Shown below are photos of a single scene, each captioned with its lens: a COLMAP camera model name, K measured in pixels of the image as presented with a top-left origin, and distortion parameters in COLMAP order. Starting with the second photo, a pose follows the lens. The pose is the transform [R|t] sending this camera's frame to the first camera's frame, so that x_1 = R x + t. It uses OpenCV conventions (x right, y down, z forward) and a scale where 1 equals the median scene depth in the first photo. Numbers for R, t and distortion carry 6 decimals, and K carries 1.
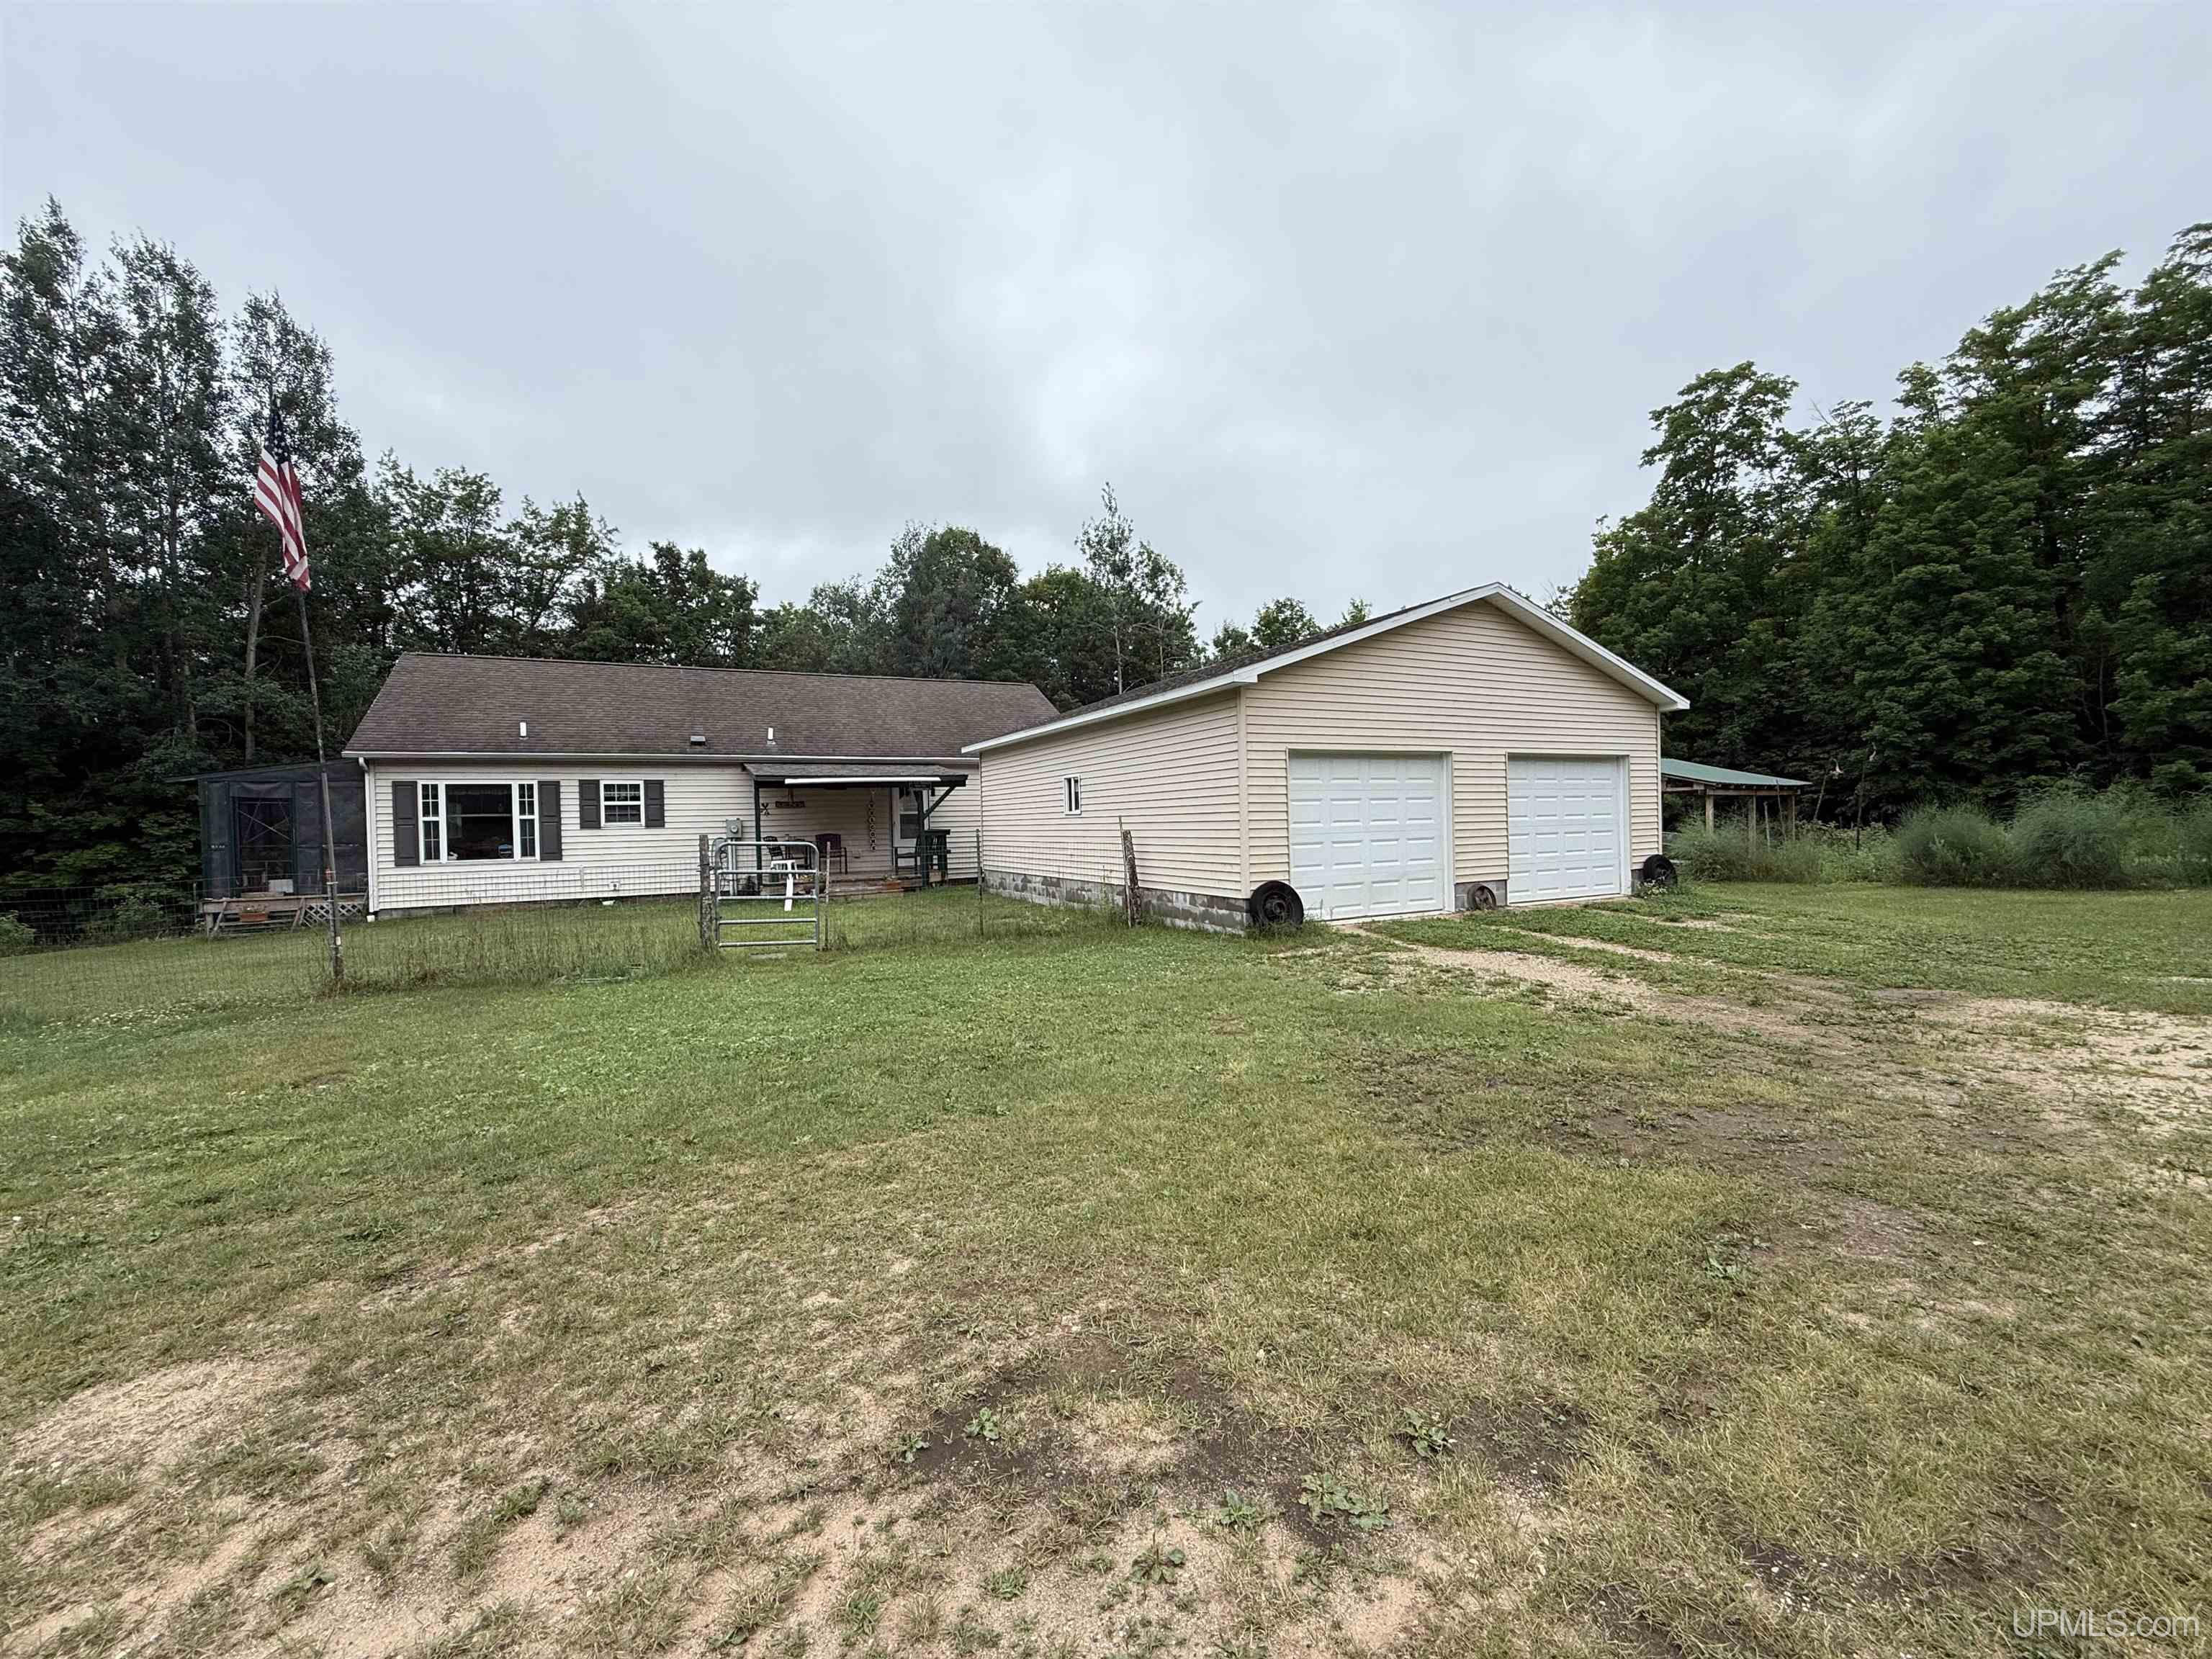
lens RADIAL K [[879.4, 0, 1103.4], [0, 879.4, 832.1], [0, 0, 1]] dist [0.000337, 0.000348]
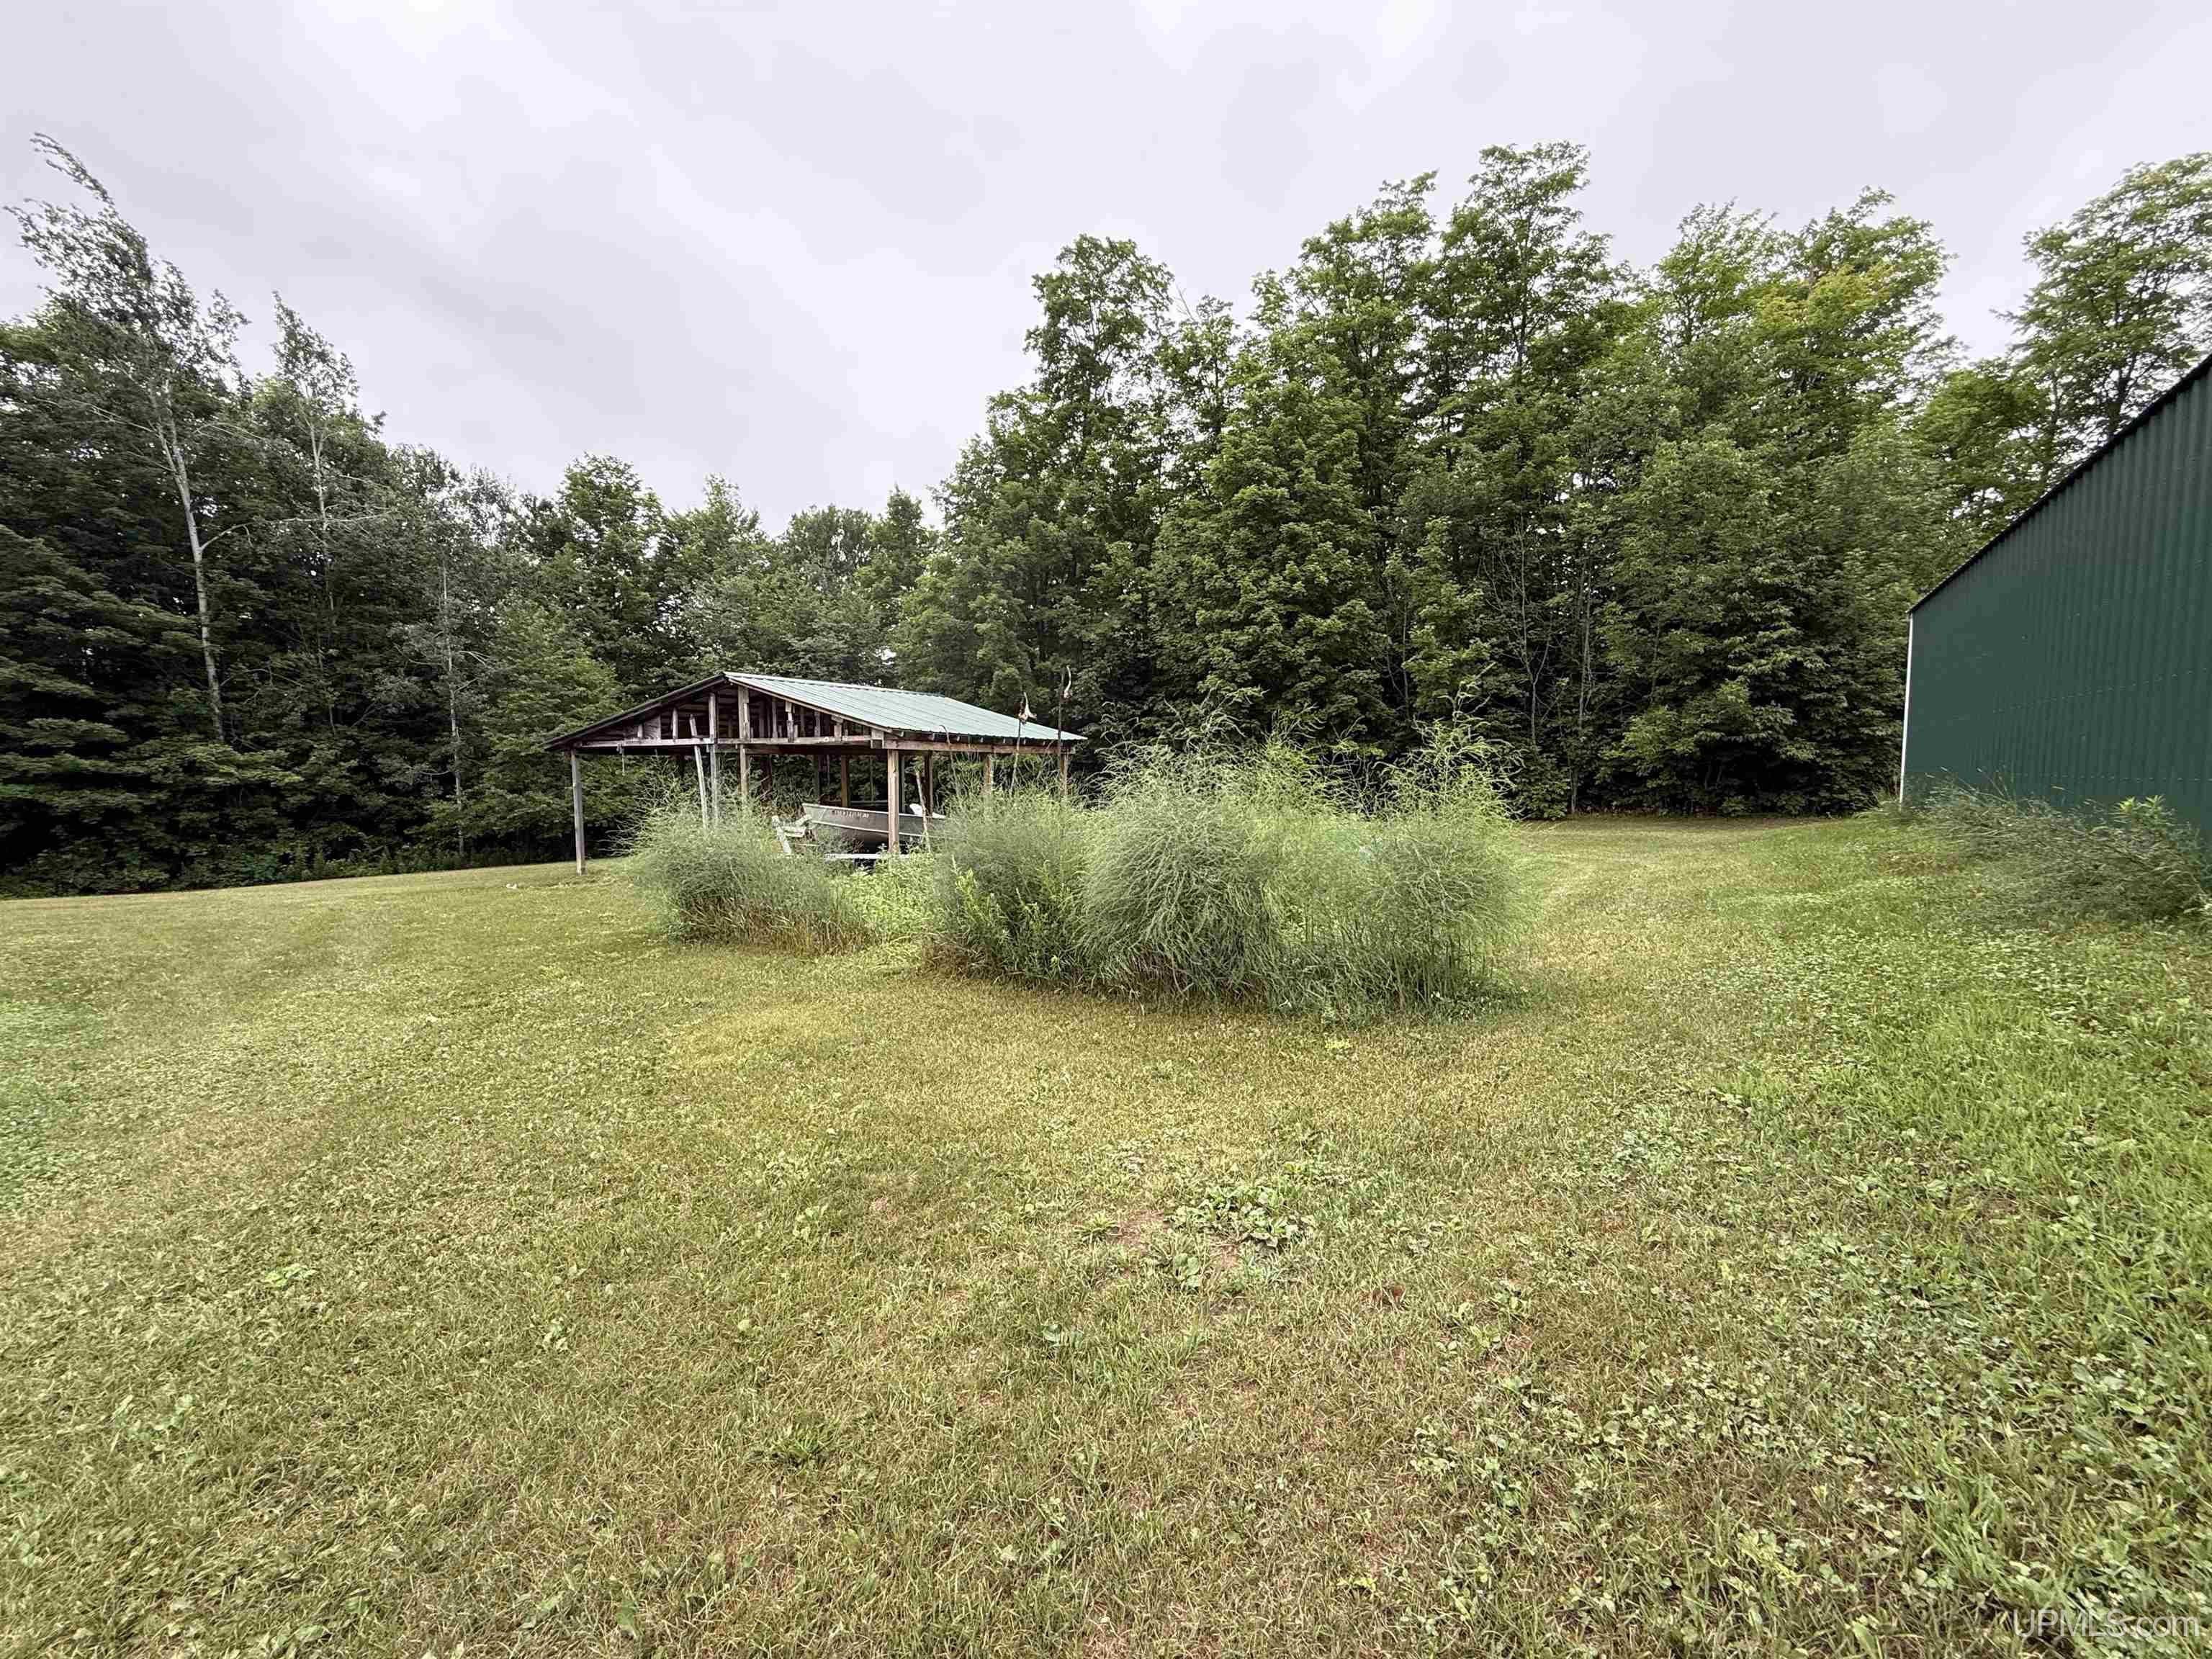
lens RADIAL K [[879.4, 0, 1109.8], [0, 879.4, 823.2], [0, 0, 1]] dist [0.000337, 0.000348]
pose [[0.884548, -0.006105, 0.466409, 0.437576], [-0.015469, 0.998980, 0.042412, -0.016305], [-0.466193, -0.044730, 0.883552, 0.328138]]
